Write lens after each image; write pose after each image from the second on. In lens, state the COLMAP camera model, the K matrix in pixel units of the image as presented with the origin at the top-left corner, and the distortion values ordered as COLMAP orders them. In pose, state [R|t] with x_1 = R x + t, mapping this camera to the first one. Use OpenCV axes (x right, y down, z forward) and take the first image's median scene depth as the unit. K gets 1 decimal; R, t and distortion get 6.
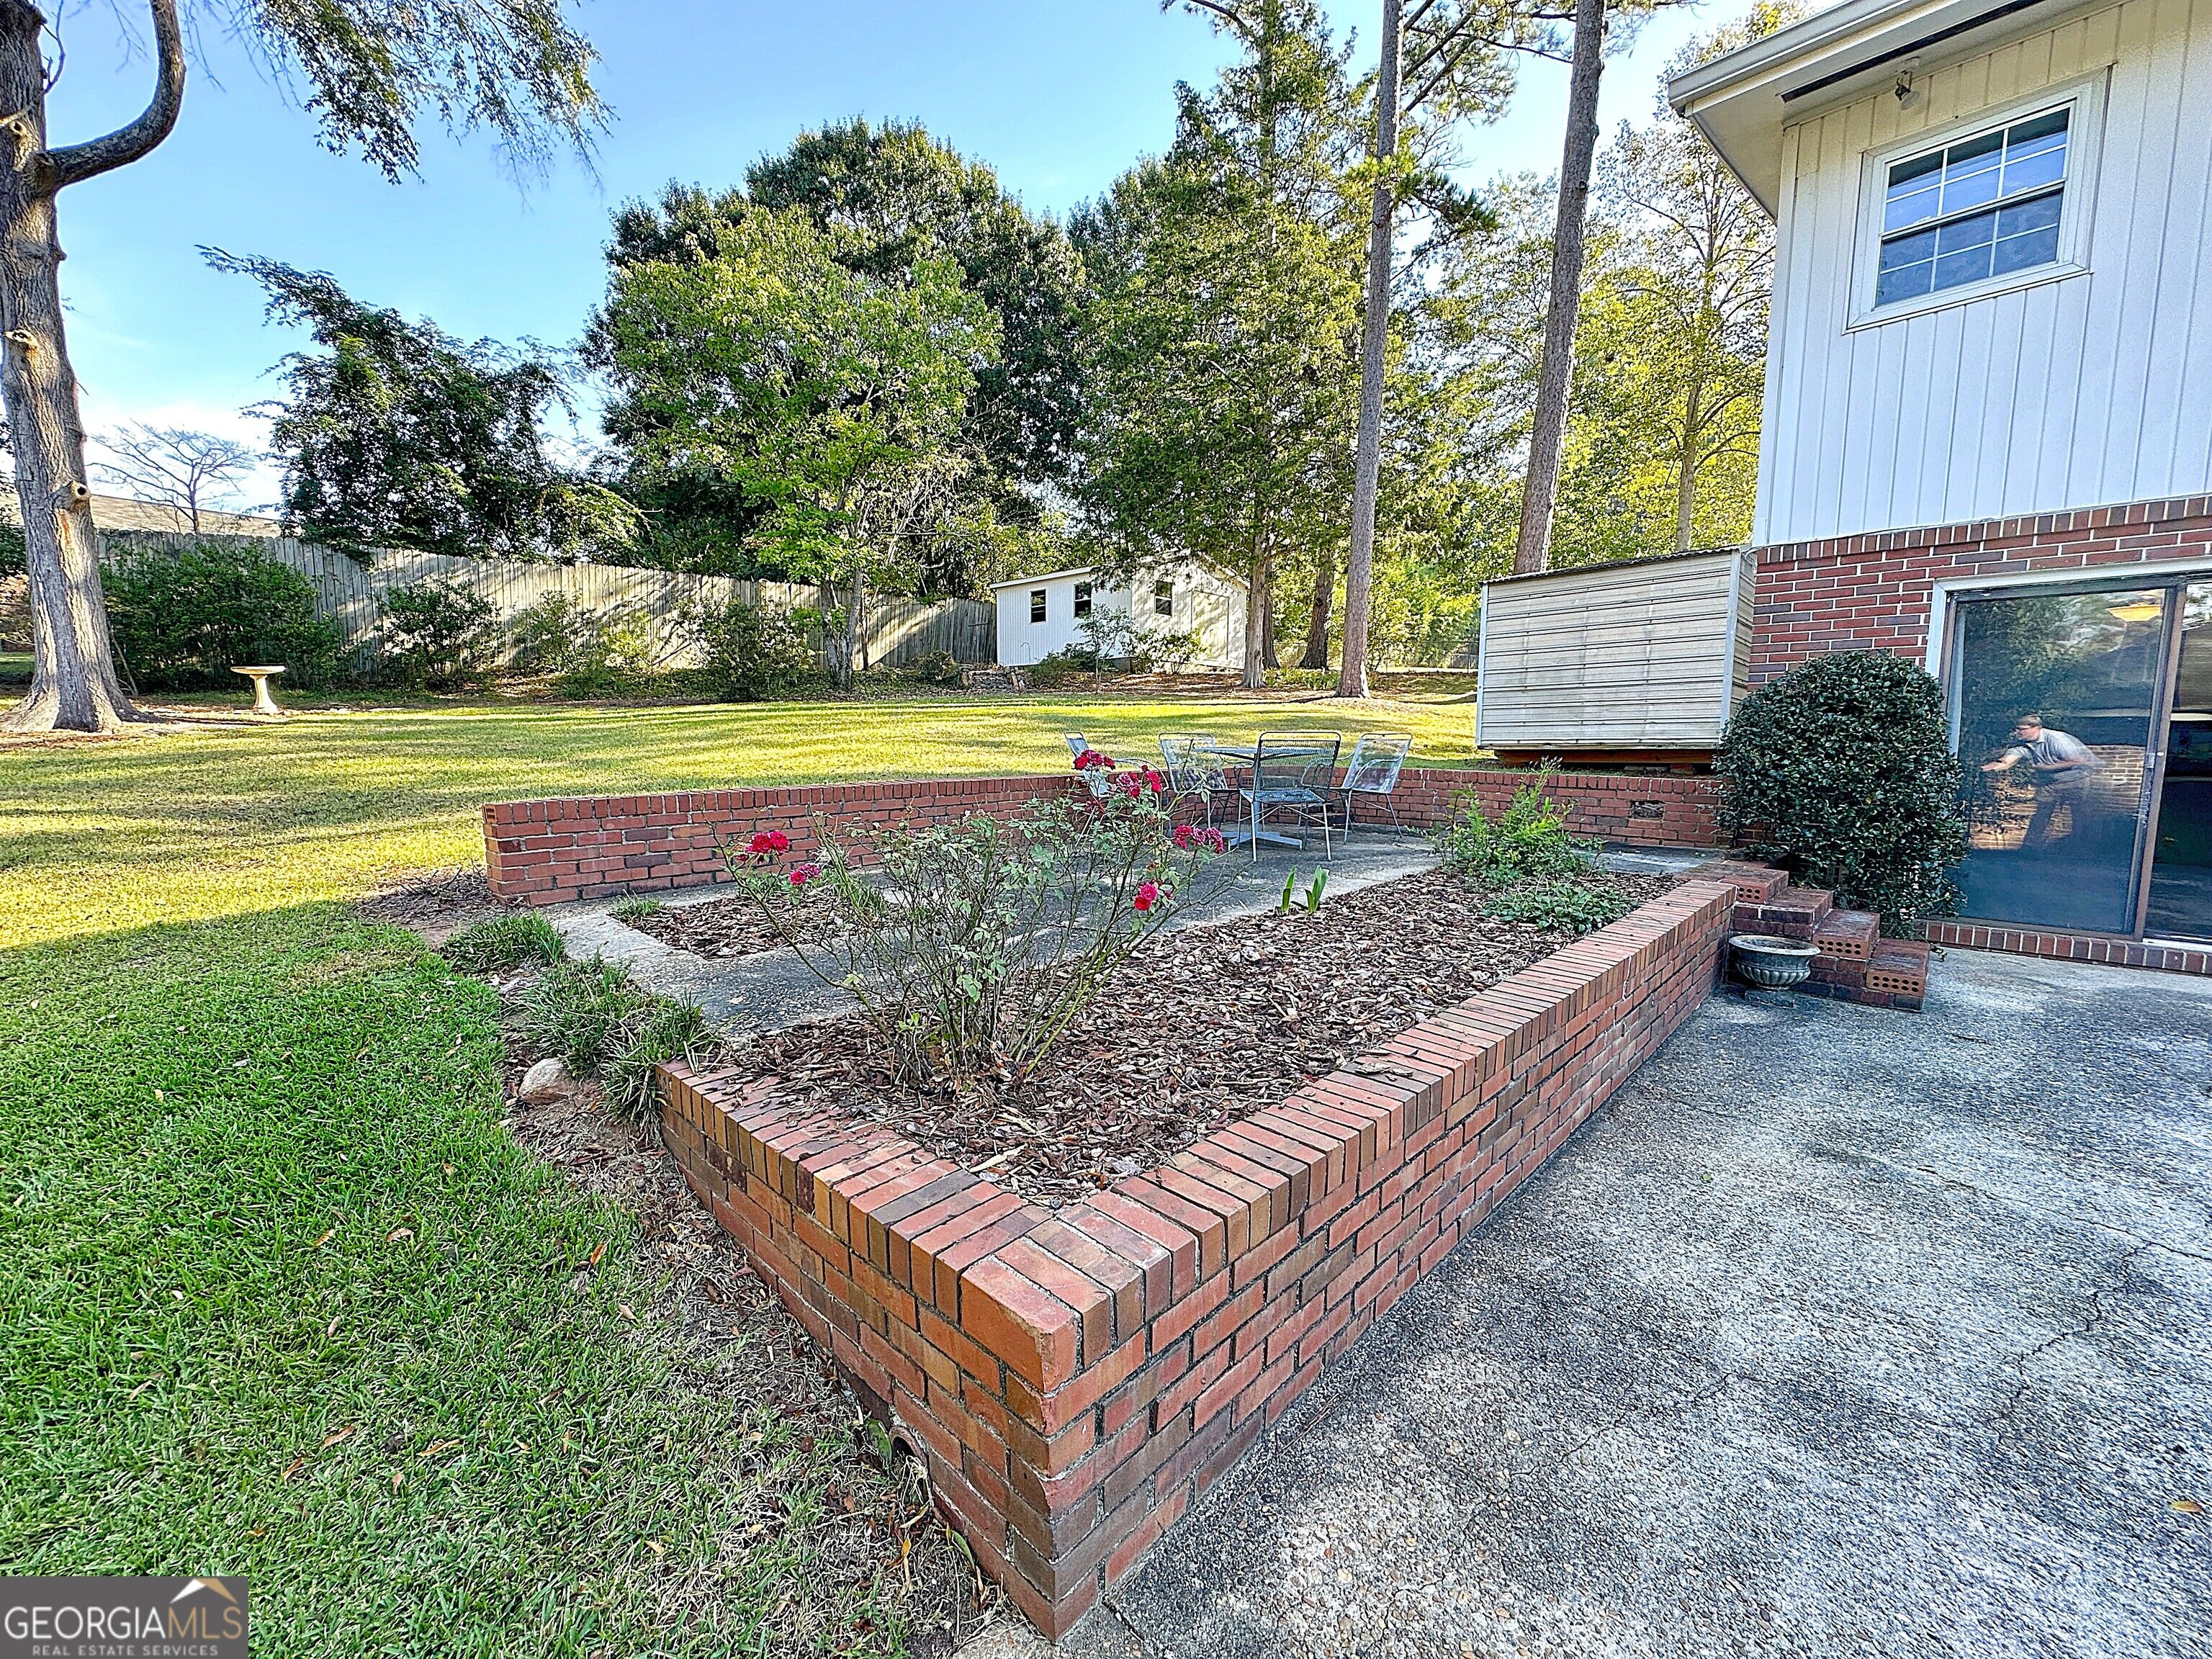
lens RADIAL K [[885.9, 0, 1099.8], [0, 885.9, 834.2], [0, 0, 1]] dist [0.000610, -0.000452]
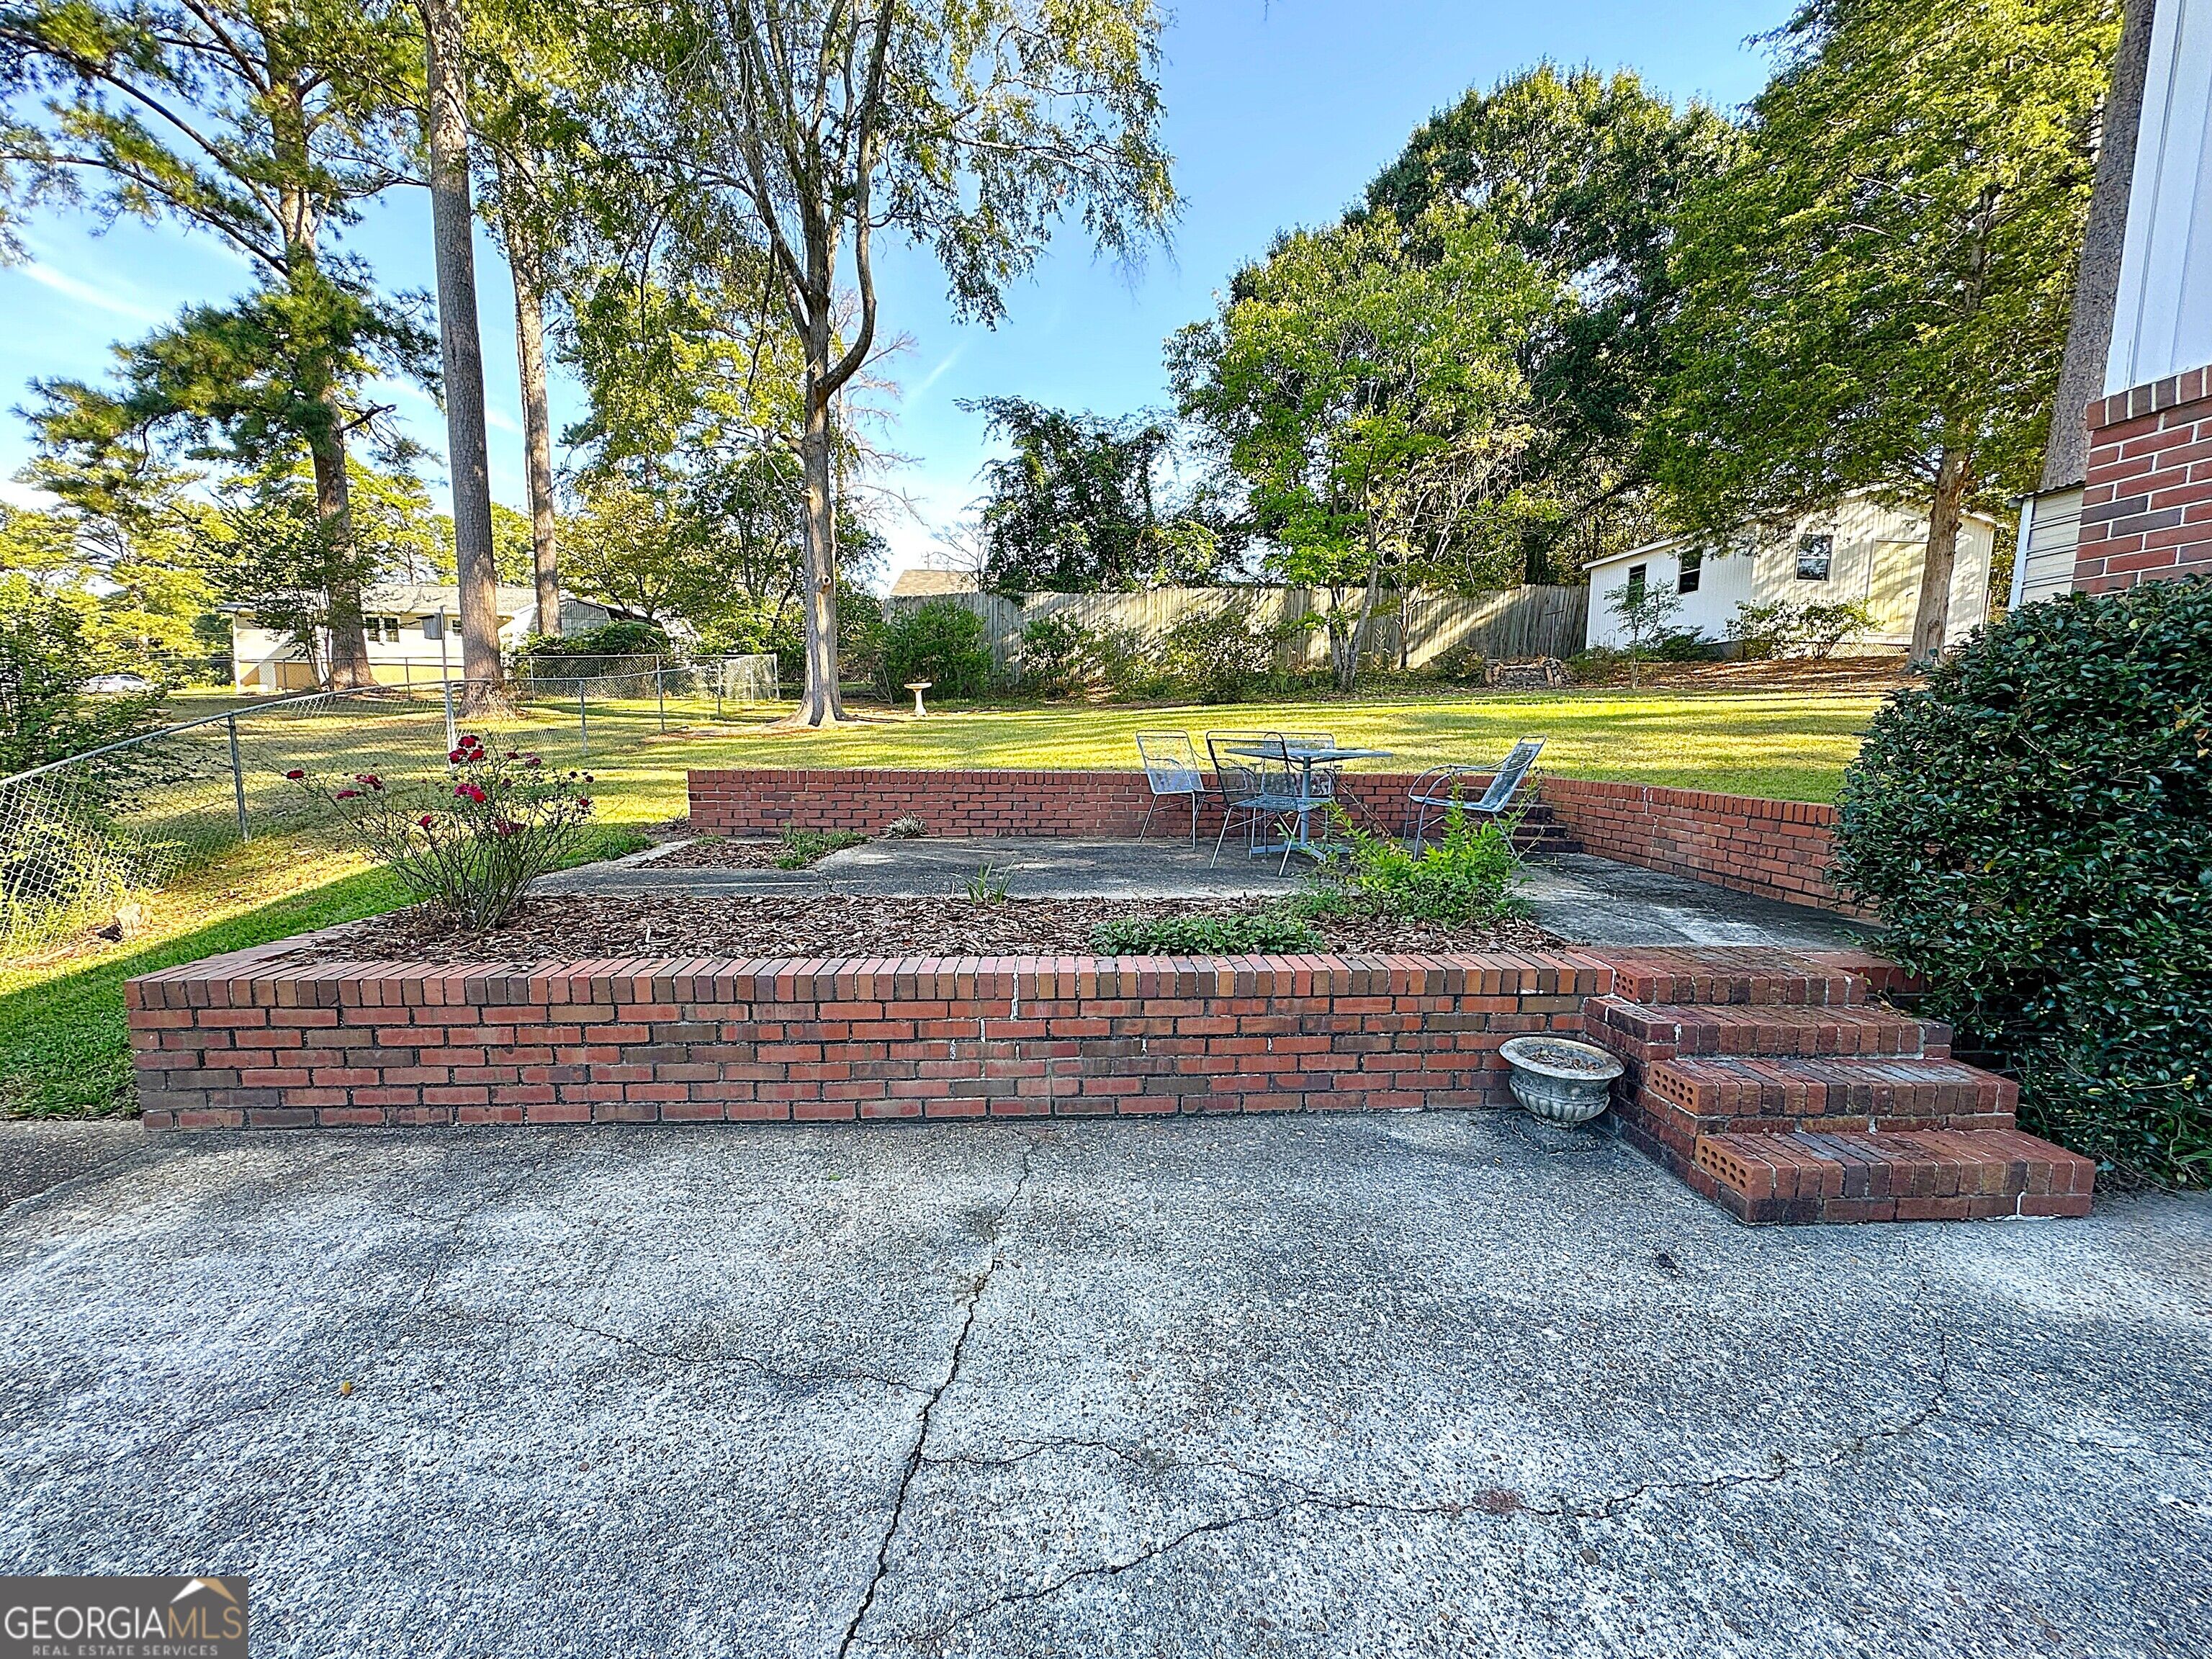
lens RADIAL K [[885.9, 0, 1058.1], [0, 885.9, 828.2], [0, 0, 1]] dist [0.000610, -0.000452]
pose [[0.739984, 0.082712, -0.667520, 0.138258], [-0.087728, 0.995801, 0.026138, -0.004585], [0.666879, 0.039219, 0.744133, 0.038008]]
